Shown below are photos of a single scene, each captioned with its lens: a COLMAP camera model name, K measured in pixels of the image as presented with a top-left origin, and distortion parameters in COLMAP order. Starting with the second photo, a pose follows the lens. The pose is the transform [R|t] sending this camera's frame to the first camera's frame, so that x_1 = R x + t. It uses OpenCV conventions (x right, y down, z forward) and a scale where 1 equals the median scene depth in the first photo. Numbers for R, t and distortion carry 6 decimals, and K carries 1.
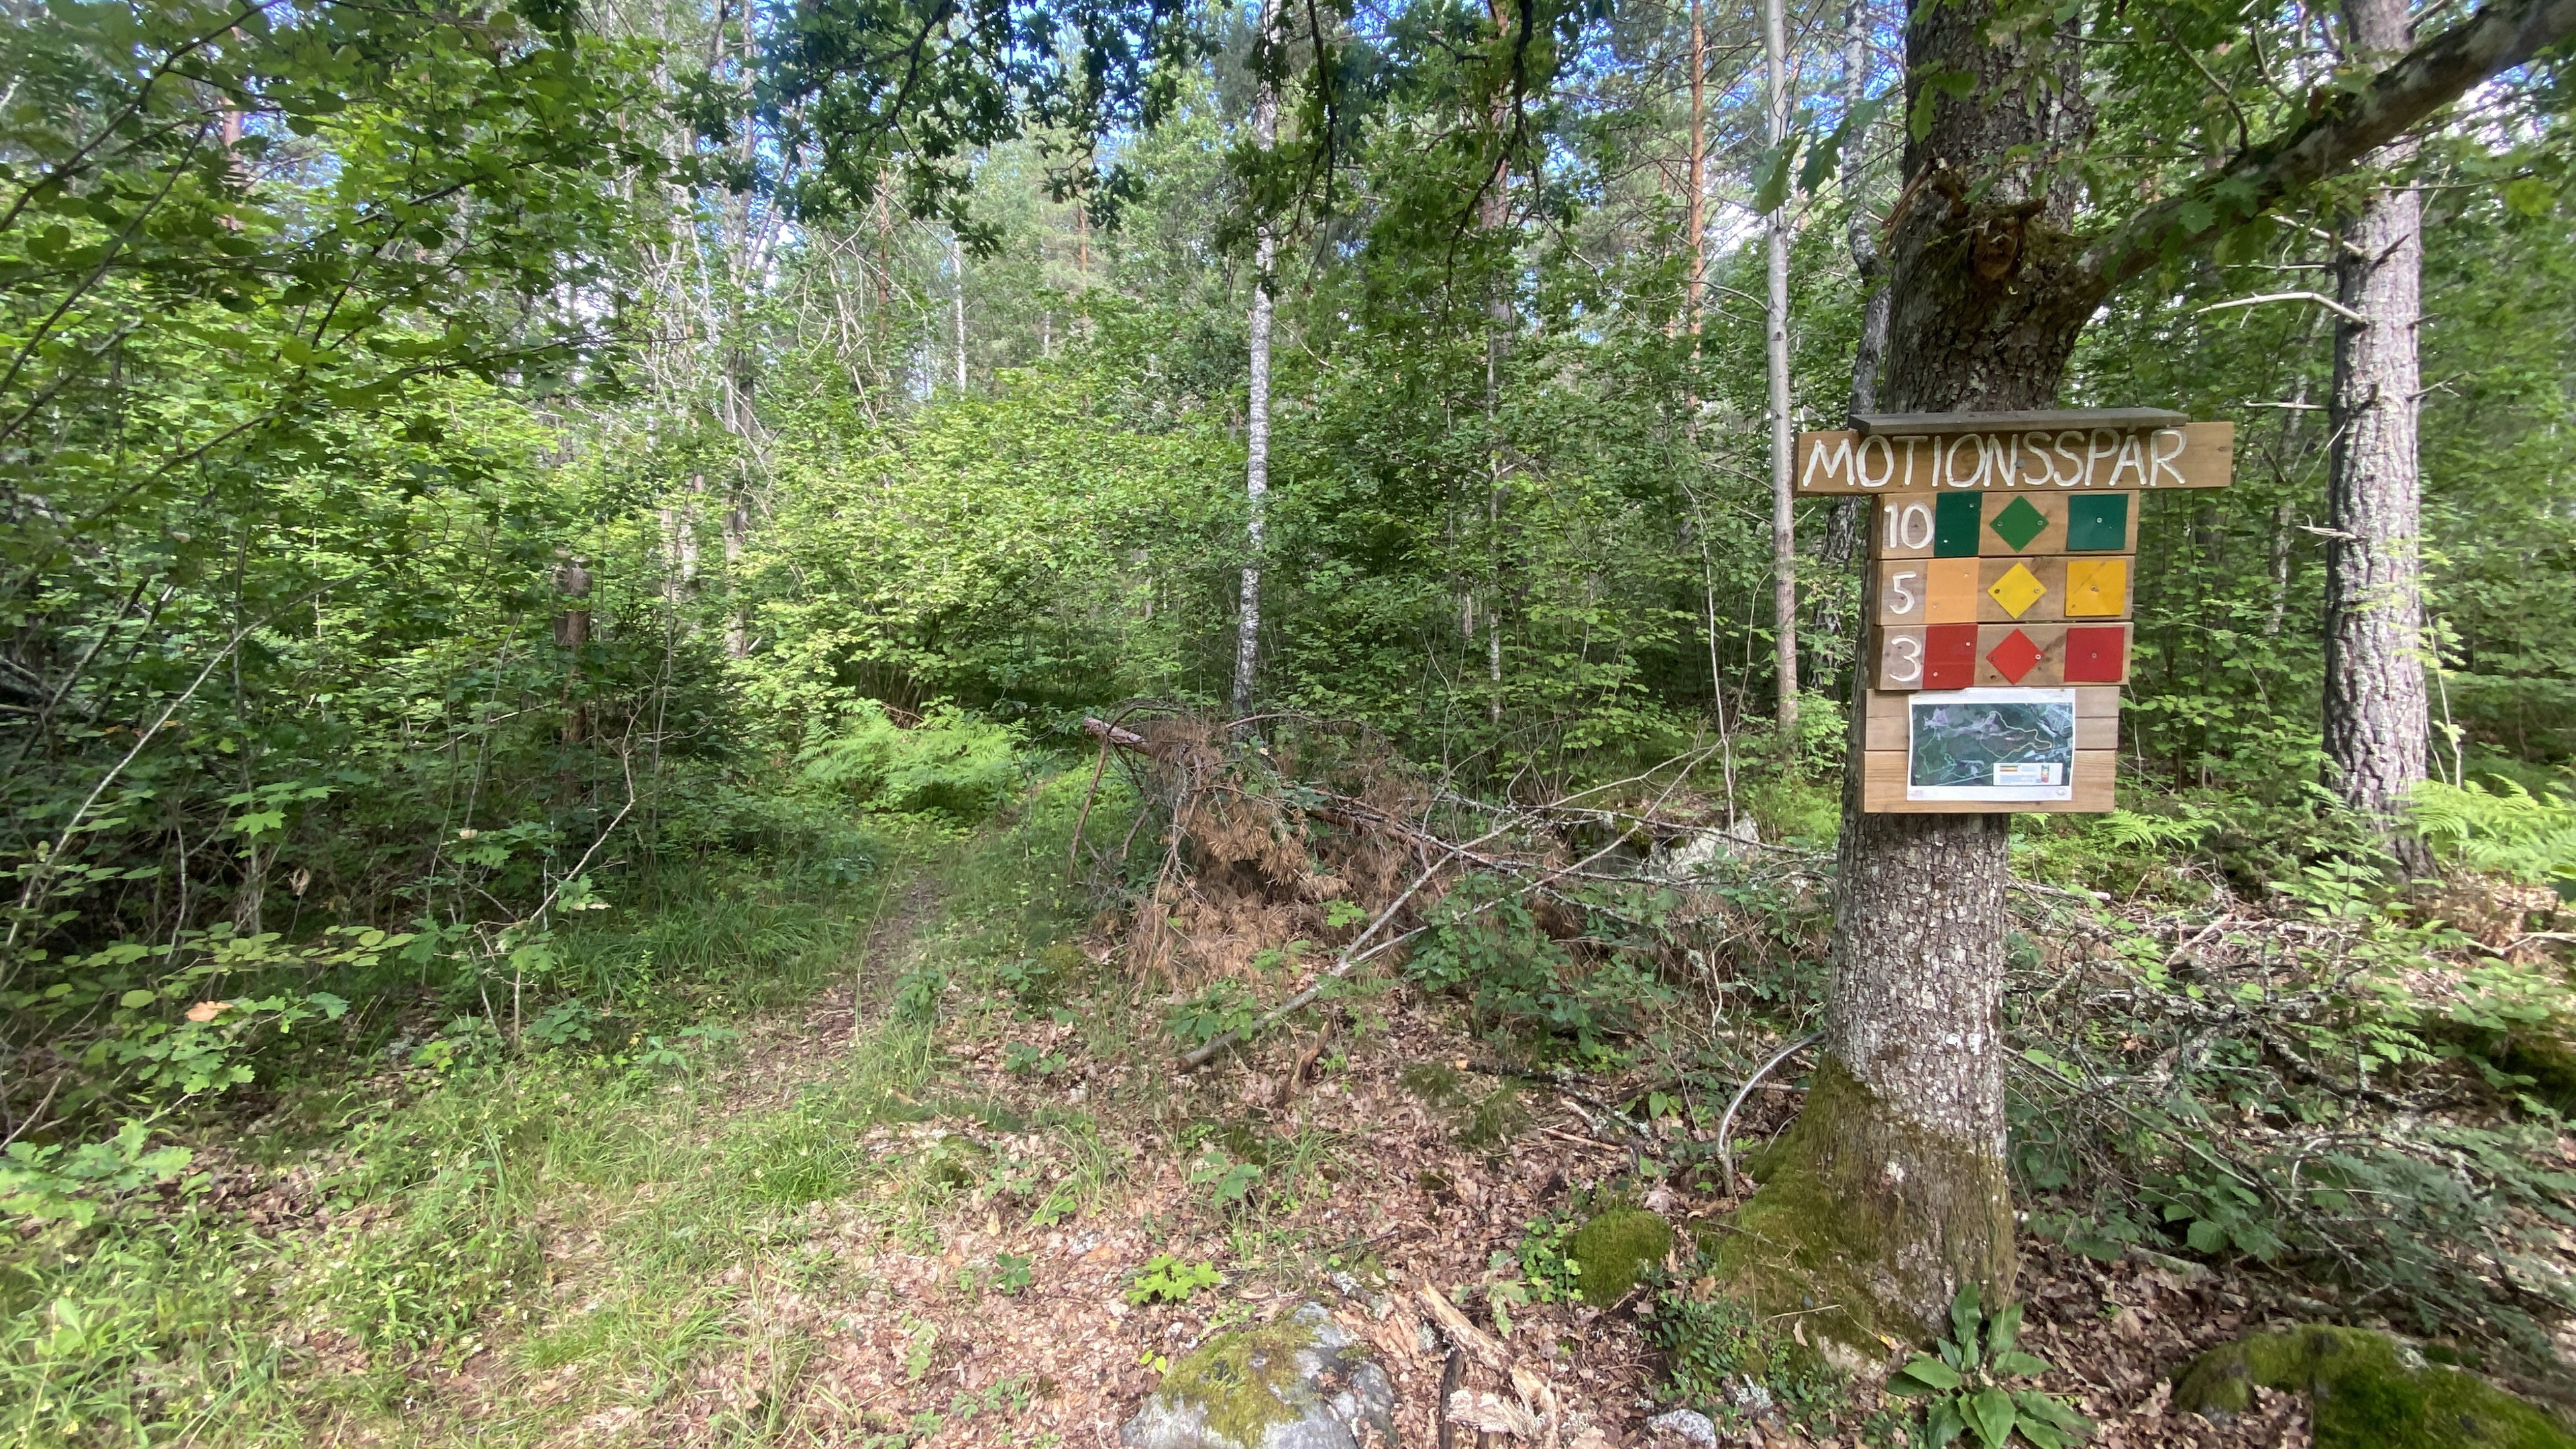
lens RADIAL K [[1171.0, 0, 1416.2], [0, 1171.0, 749.9], [0, 0, 1]] dist [0.004009, -0.009189]
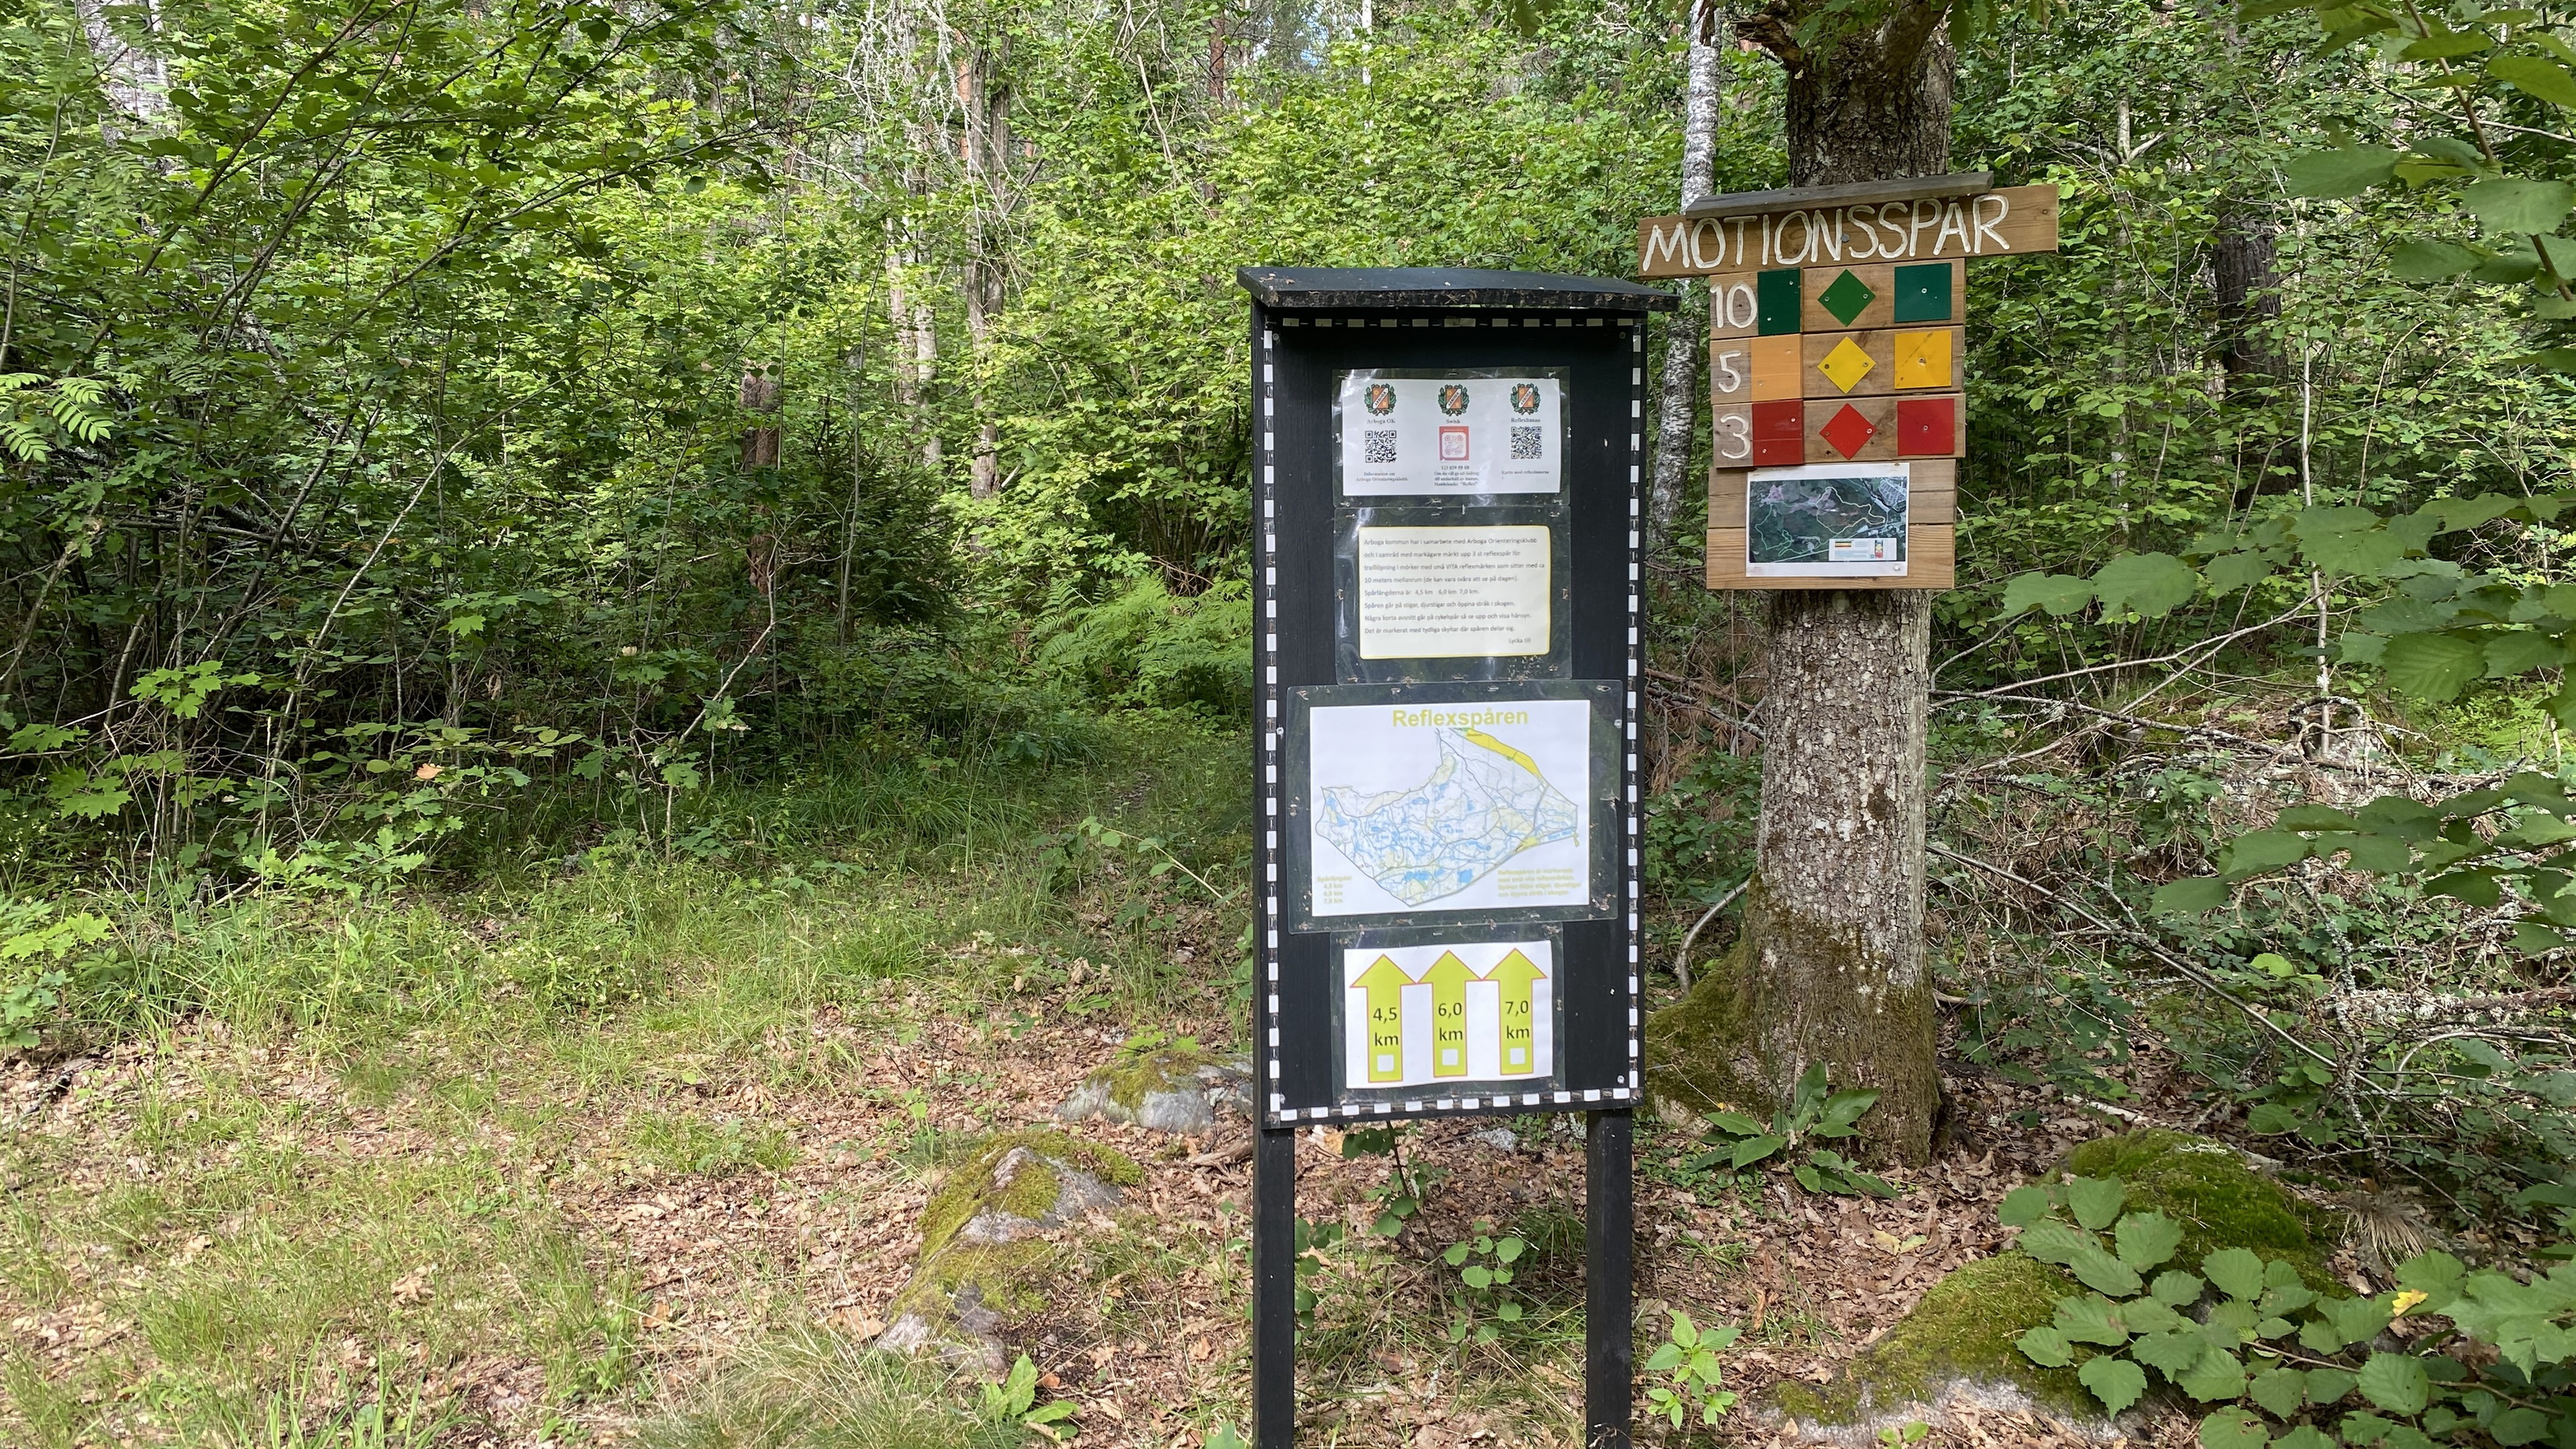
lens RADIAL K [[1888.3, 0, 1284.4], [0, 1888.3, 719.8], [0, 0, 1]] dist [0.061373, -0.056644]
pose [[0.933522, 0.032498, -0.357045, 0.602854], [-0.017239, 0.998800, 0.045837, 0.093419], [0.358106, -0.036635, 0.932962, -0.650349]]
